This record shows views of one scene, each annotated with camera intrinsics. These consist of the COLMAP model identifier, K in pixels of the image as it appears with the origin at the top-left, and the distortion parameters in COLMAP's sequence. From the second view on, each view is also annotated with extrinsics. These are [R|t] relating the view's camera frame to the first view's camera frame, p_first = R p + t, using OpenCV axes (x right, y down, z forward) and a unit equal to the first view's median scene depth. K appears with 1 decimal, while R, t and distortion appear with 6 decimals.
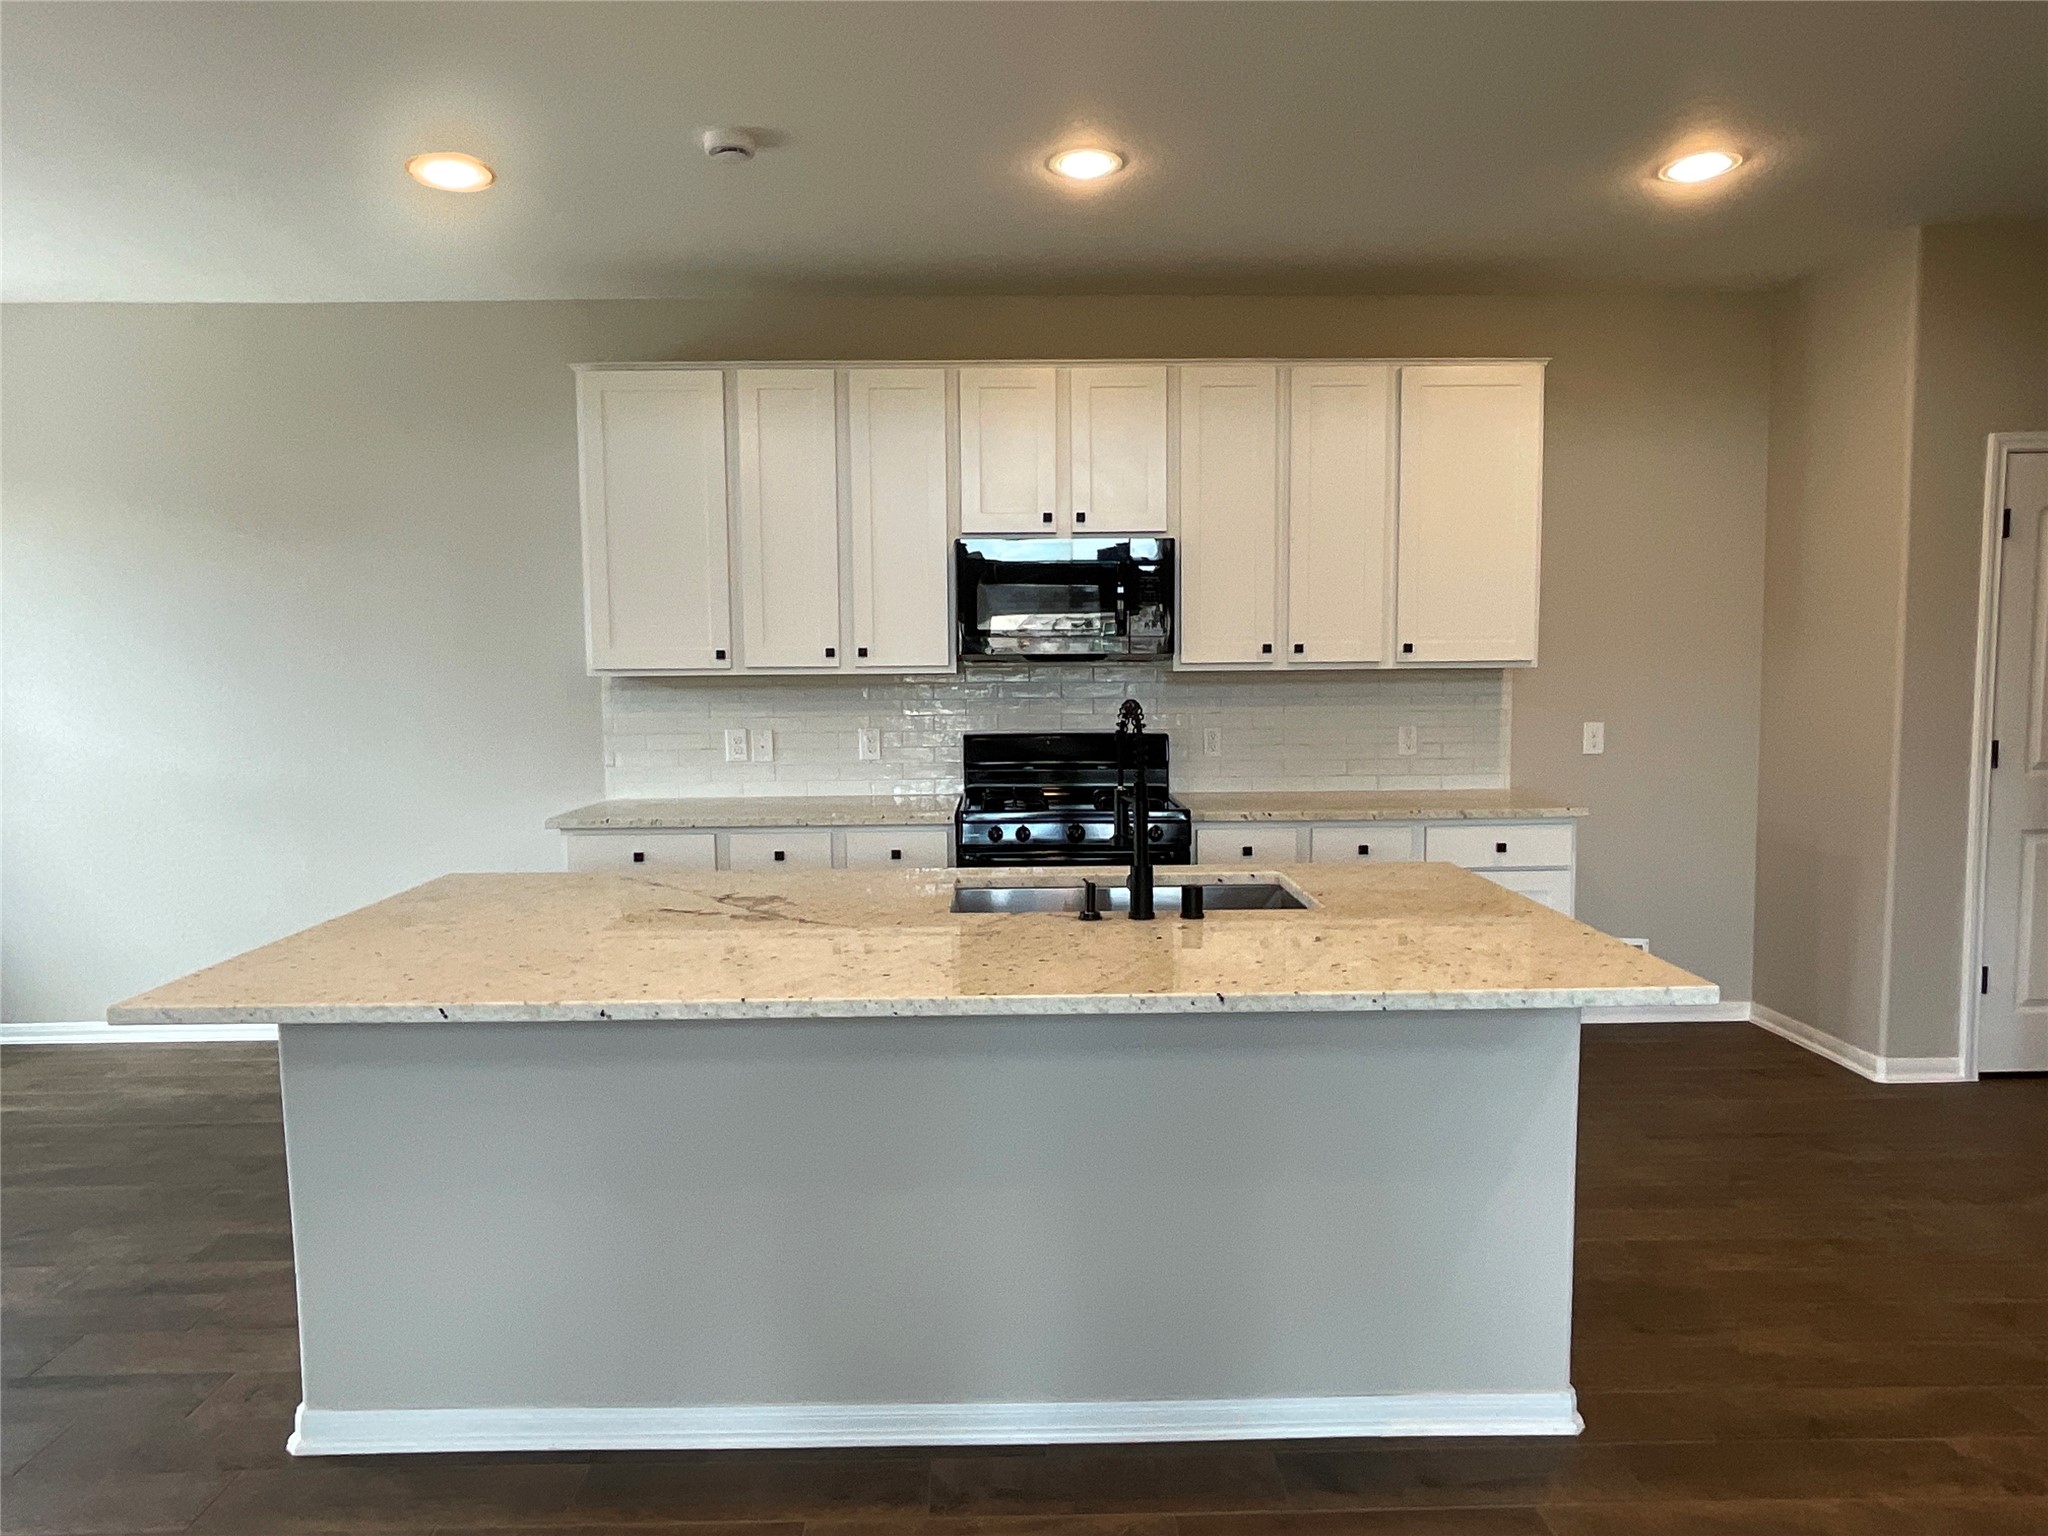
lens RADIAL K [[1247.3, 0, 1024.0], [0, 1247.3, 768.0], [0, 0, 1]] dist [-0.007474, 0.000561]
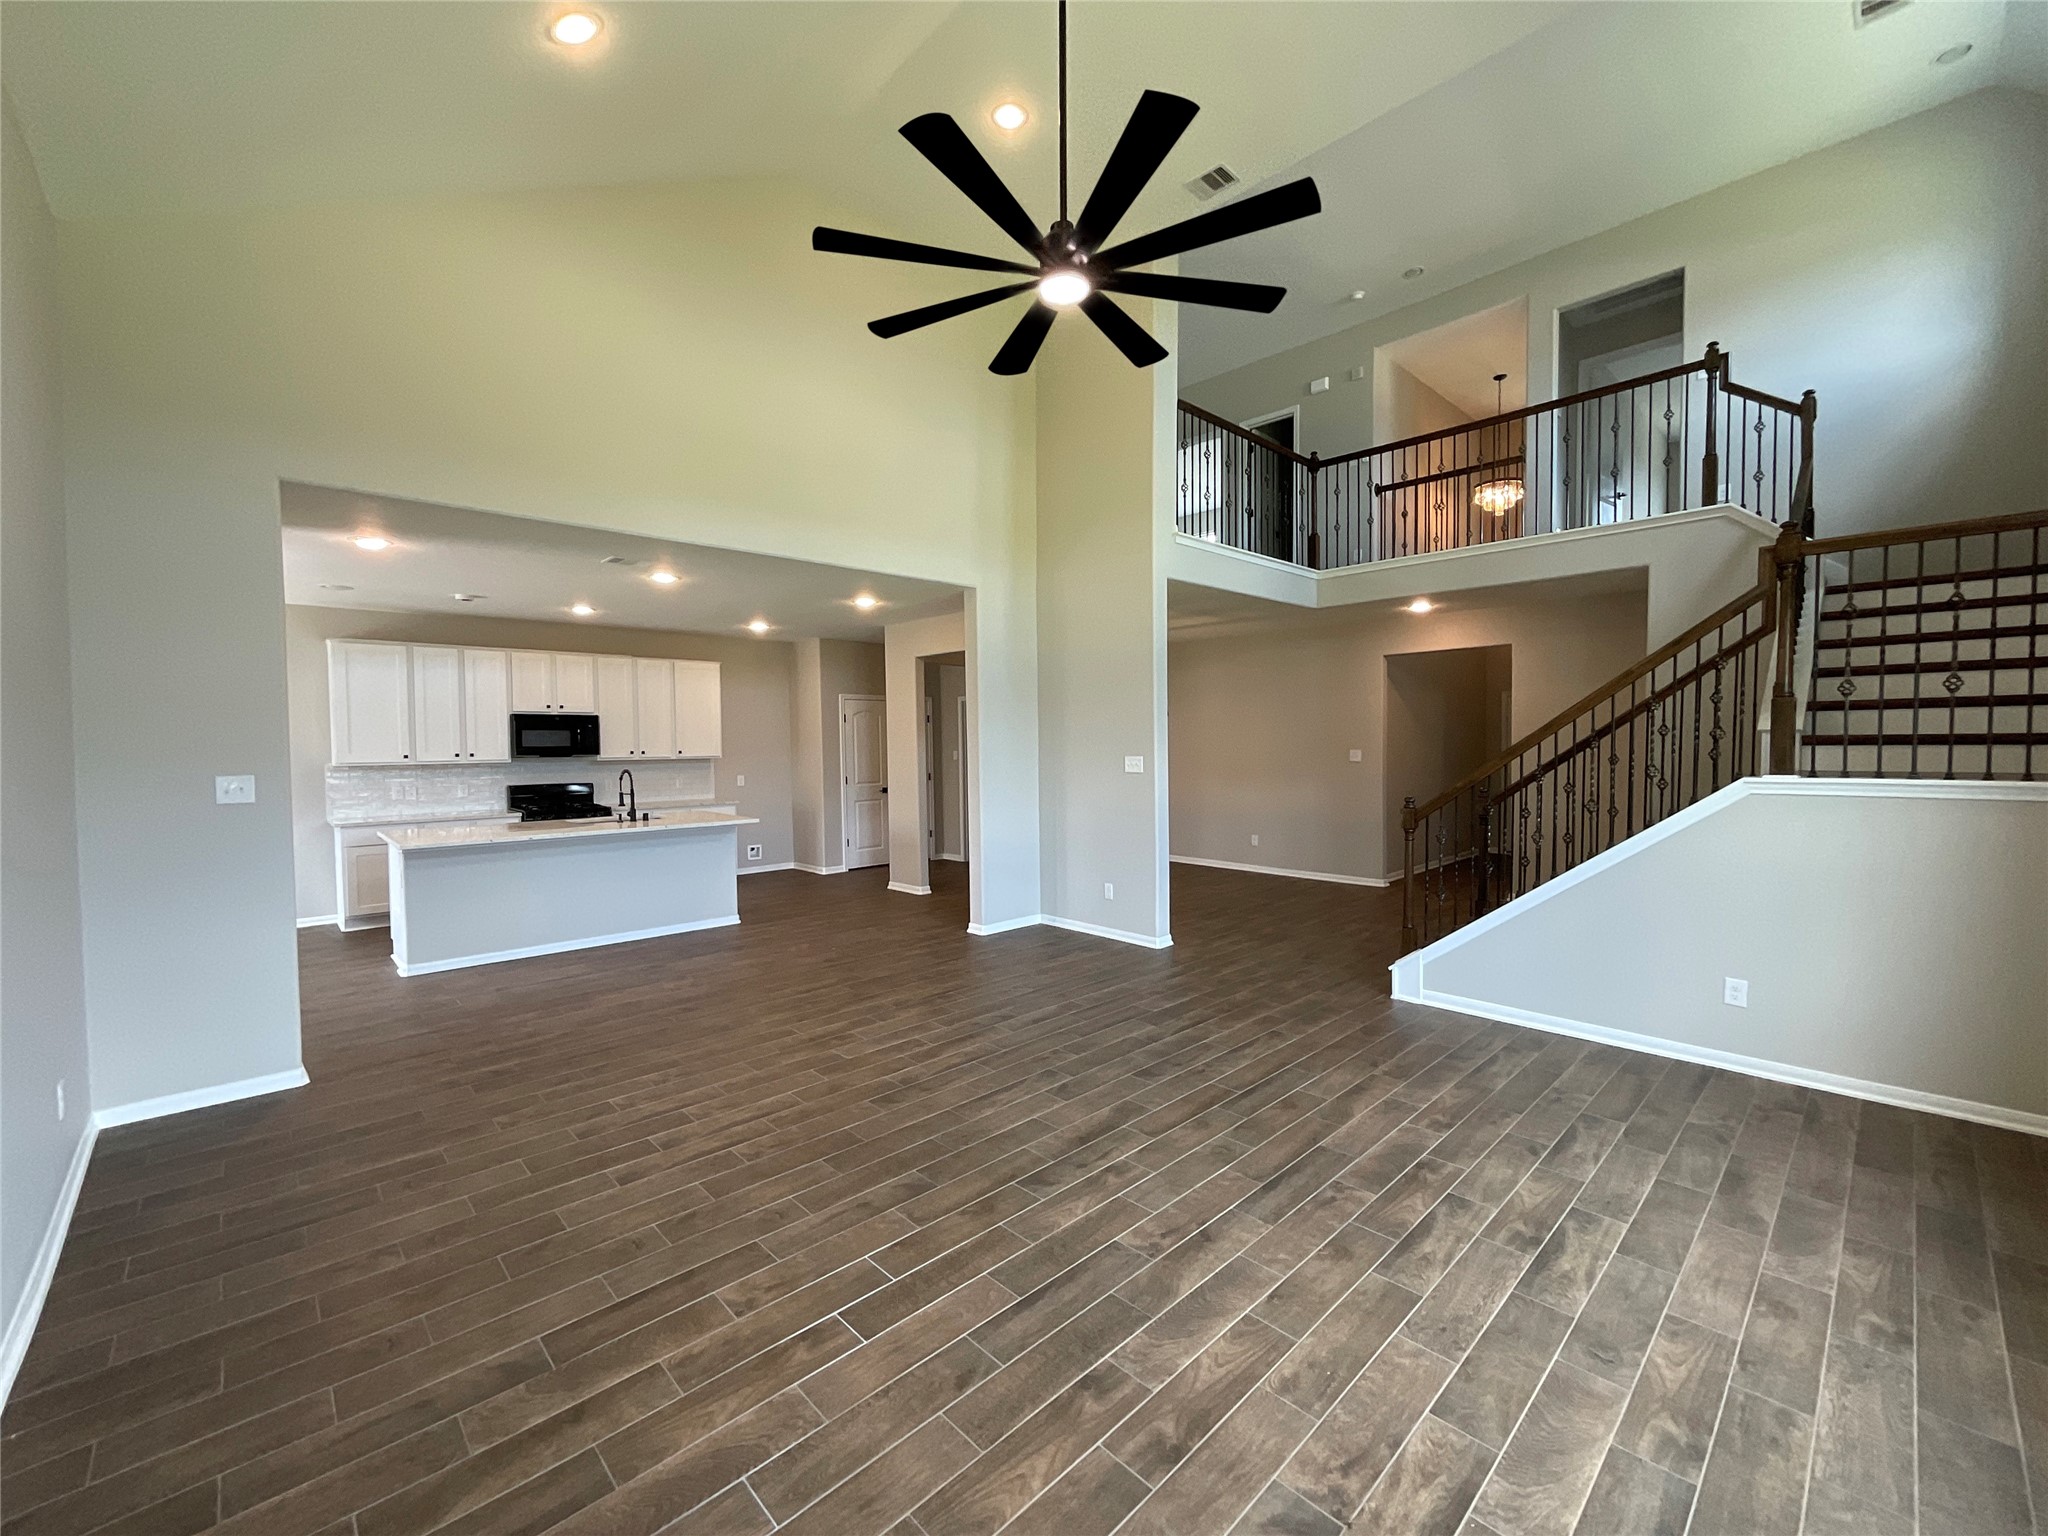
lens RADIAL K [[829.1, 0, 1029.3], [0, 829.1, 769.8], [0, 0, 1]] dist [-0.004944, 0.000684]
pose [[0.730460, -0.020436, 0.682649, -0.466815], [0.059784, 0.997629, -0.034105, 0.068955], [-0.680333, 0.065724, 0.729950, -1.092263]]
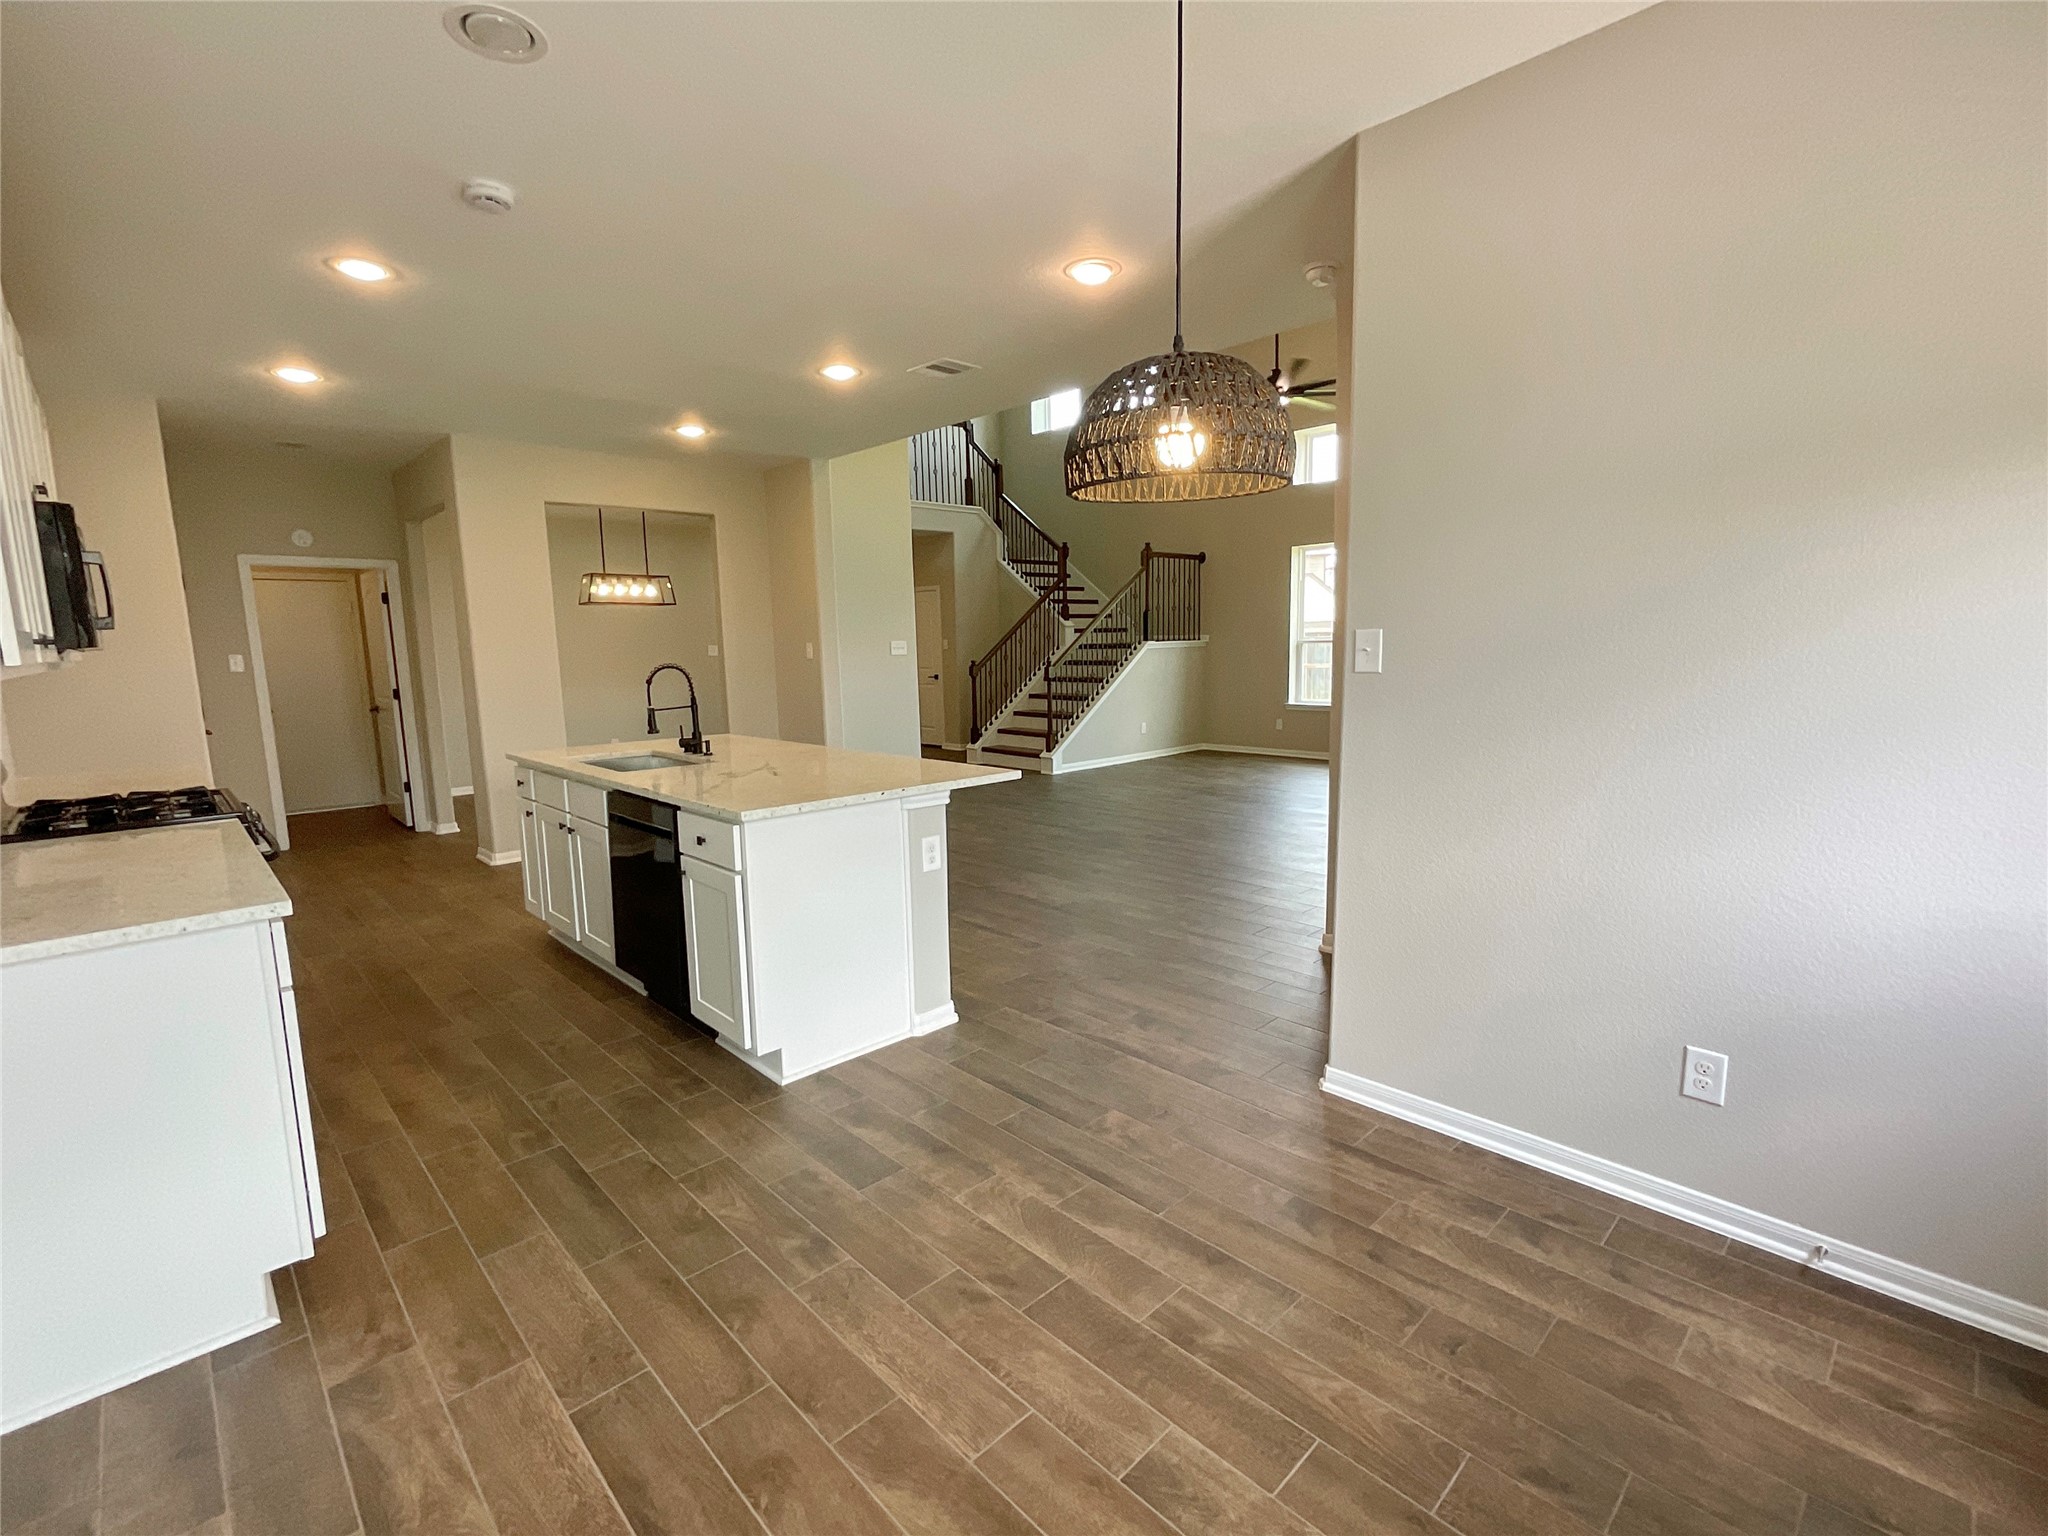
lens RADIAL K [[921.4, 0, 1024.0], [0, 921.4, 768.0], [0, 0, 1]] dist [-0.002419, -0.000045]
pose [[-0.685783, -0.076837, 0.723738, -0.912924], [0.086511, 0.978755, 0.185886, -0.071985], [-0.722646, 0.190089, -0.664567, 0.972888]]
